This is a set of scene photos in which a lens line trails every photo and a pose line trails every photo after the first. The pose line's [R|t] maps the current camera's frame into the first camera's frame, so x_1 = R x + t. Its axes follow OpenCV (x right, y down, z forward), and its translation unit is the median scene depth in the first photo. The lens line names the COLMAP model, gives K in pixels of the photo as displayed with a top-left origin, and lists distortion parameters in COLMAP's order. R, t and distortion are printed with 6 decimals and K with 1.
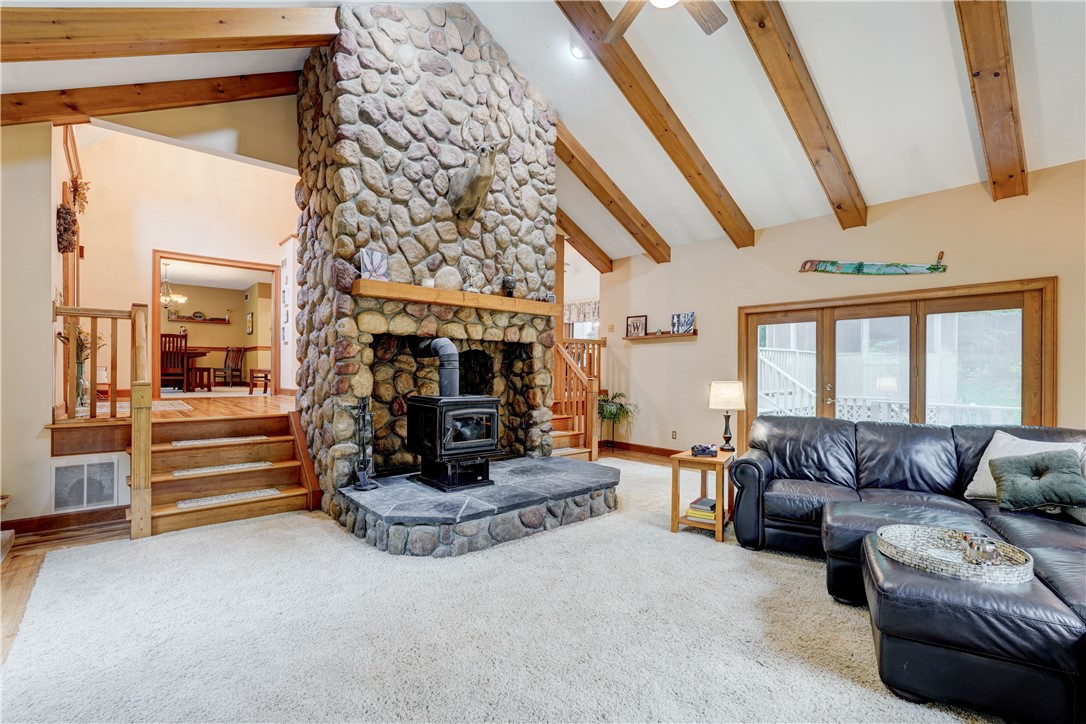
lens RADIAL K [[487.7, 0, 543.3], [0, 487.7, 370.6], [0, 0, 1]] dist [-0.011205, 0.006732]
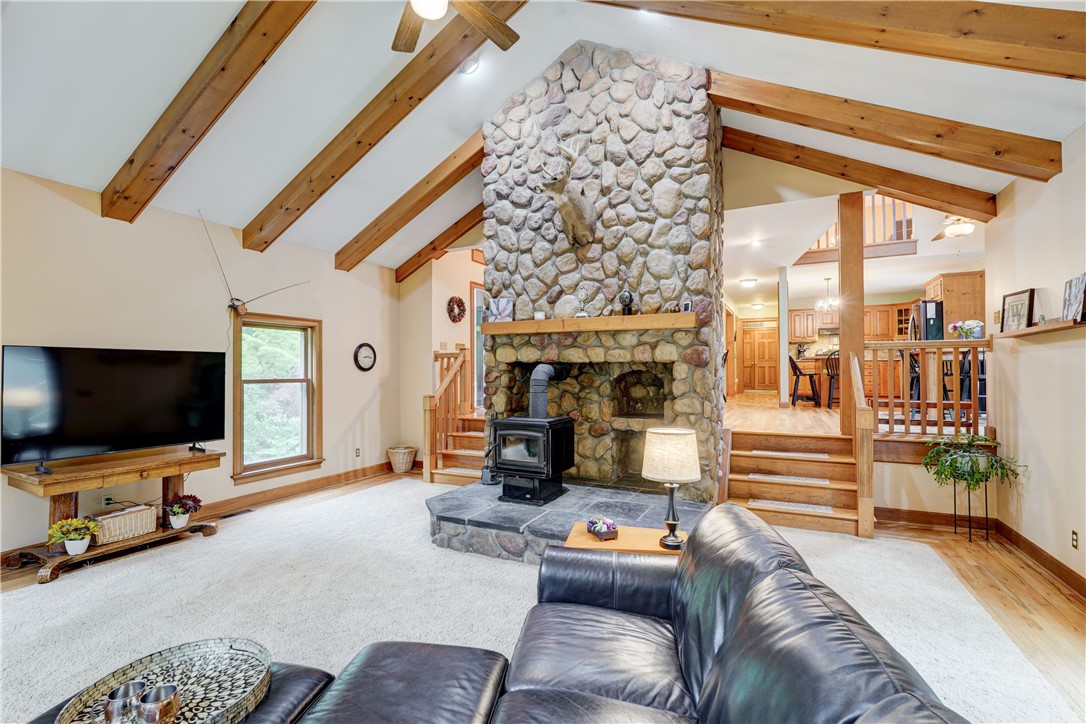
lens RADIAL K [[487.7, 0, 538.2], [0, 487.7, 363.9], [0, 0, 1]] dist [-0.011205, 0.006732]
pose [[0.387059, -0.020537, -0.921826, 0.734189], [0.003608, 0.999778, -0.020759, -0.040547], [0.922048, 0.004709, 0.387047, 0.509578]]
